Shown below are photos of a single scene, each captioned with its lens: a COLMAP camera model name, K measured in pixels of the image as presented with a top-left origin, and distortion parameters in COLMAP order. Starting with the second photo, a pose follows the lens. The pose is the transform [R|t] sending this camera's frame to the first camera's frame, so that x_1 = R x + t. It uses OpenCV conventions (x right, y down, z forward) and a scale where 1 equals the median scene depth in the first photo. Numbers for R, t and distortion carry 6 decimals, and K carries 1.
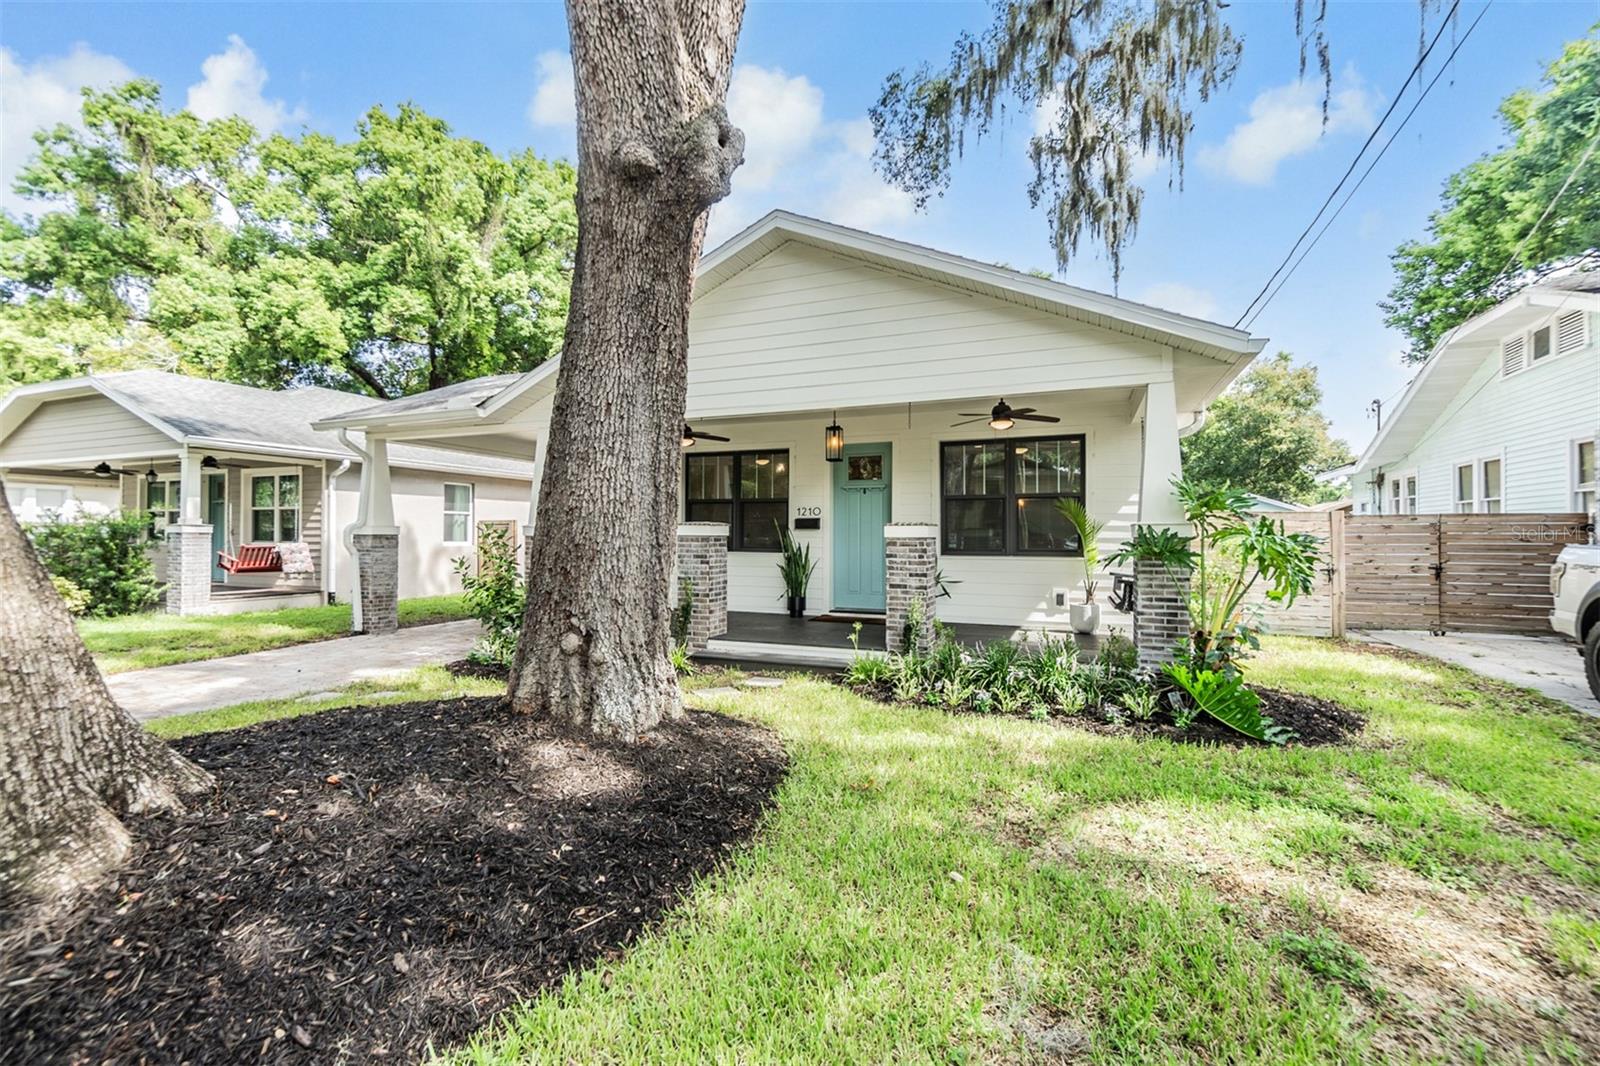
lens RADIAL K [[698.2, 0, 805.5], [0, 698.2, 529.8], [0, 0, 1]] dist [-0.002074, -0.000422]
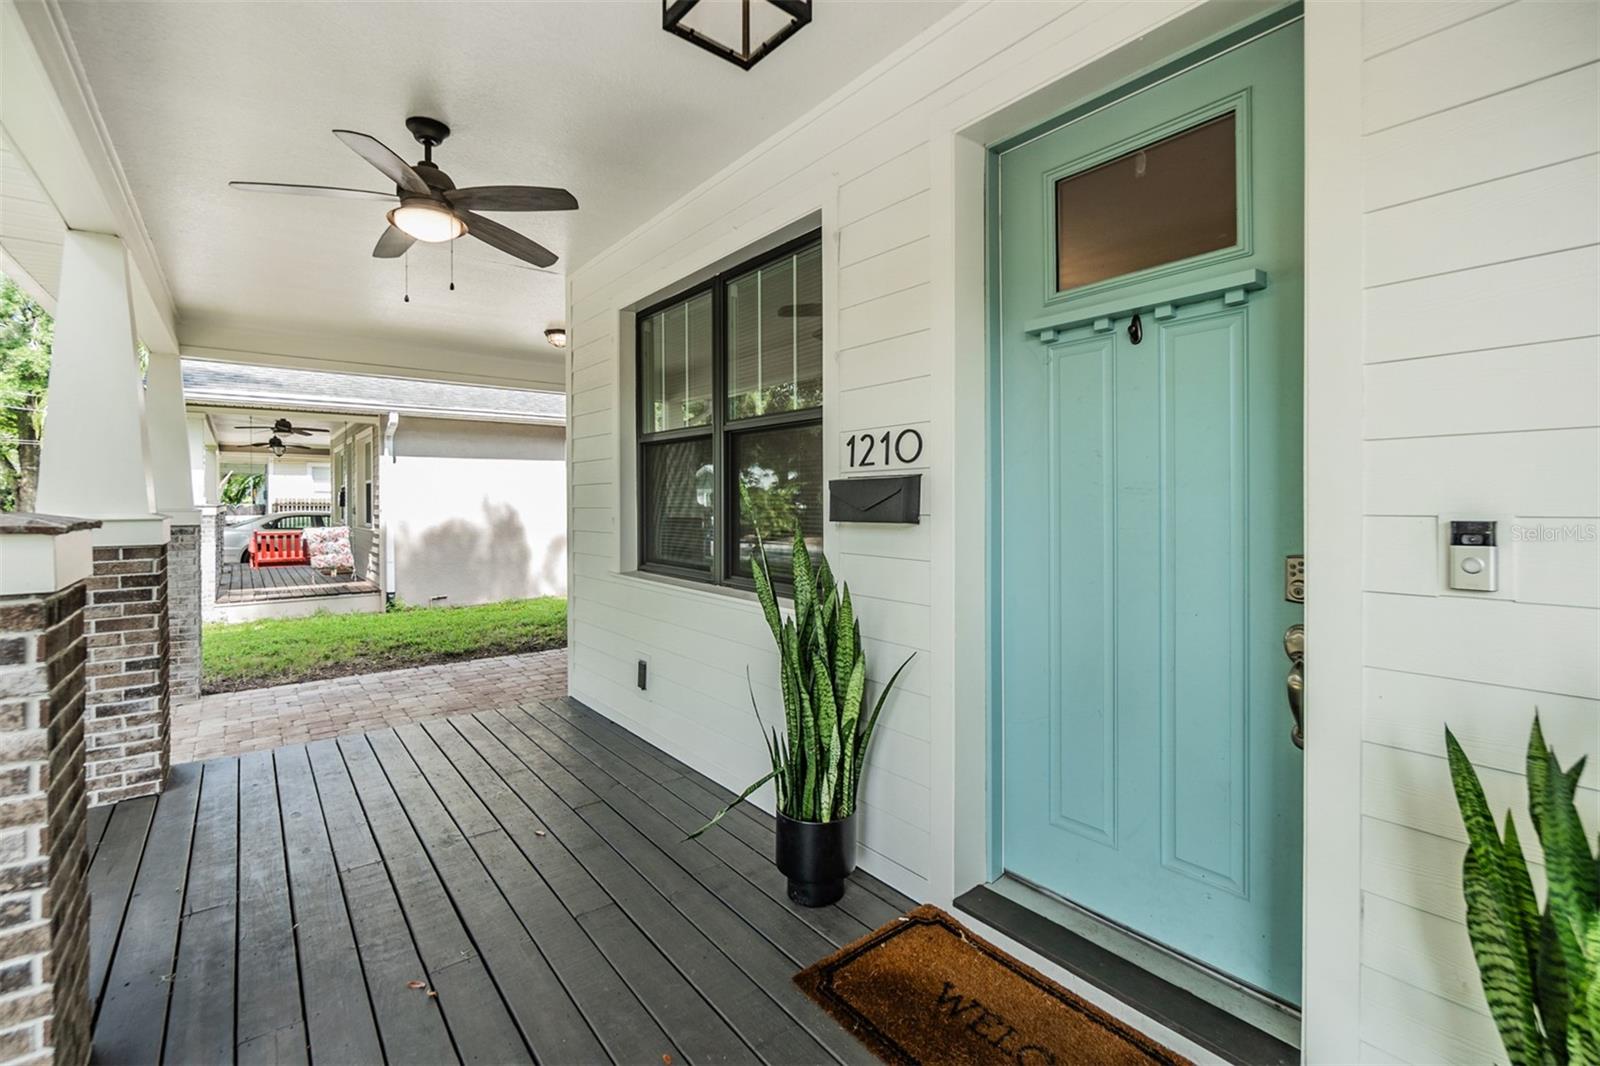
lens RADIAL K [[698.2, 0, 802.5], [0, 698.2, 509.6], [0, 0, 1]] dist [-0.002074, -0.000422]
pose [[0.872071, 0.001232, -0.489377, 0.098329], [0.004957, 0.999923, 0.011351, -0.007912], [0.489354, -0.012325, 0.871998, 0.779139]]
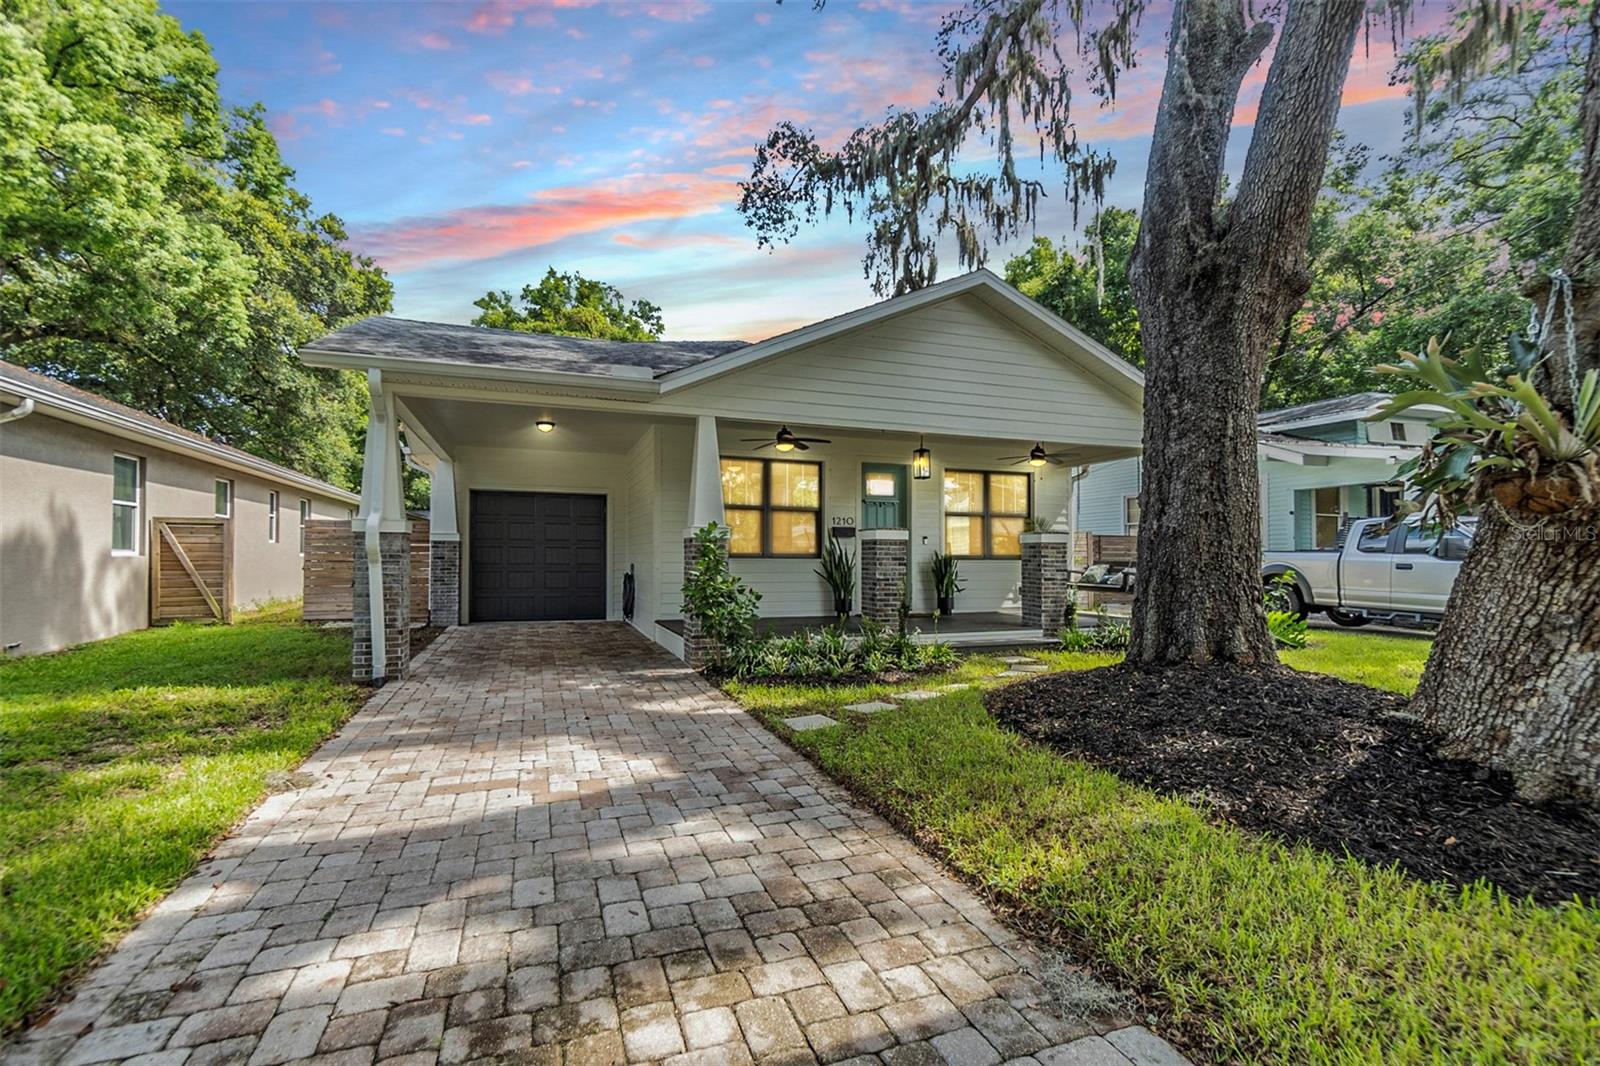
lens RADIAL K [[698.2, 0, 797.5], [0, 698.2, 540.3], [0, 0, 1]] dist [-0.002074, -0.000422]
pose [[0.736654, 0.016067, 0.676079, -0.786758], [-0.007903, 0.999854, -0.015151, 0.021692], [-0.676223, 0.005818, 0.736674, 0.243214]]
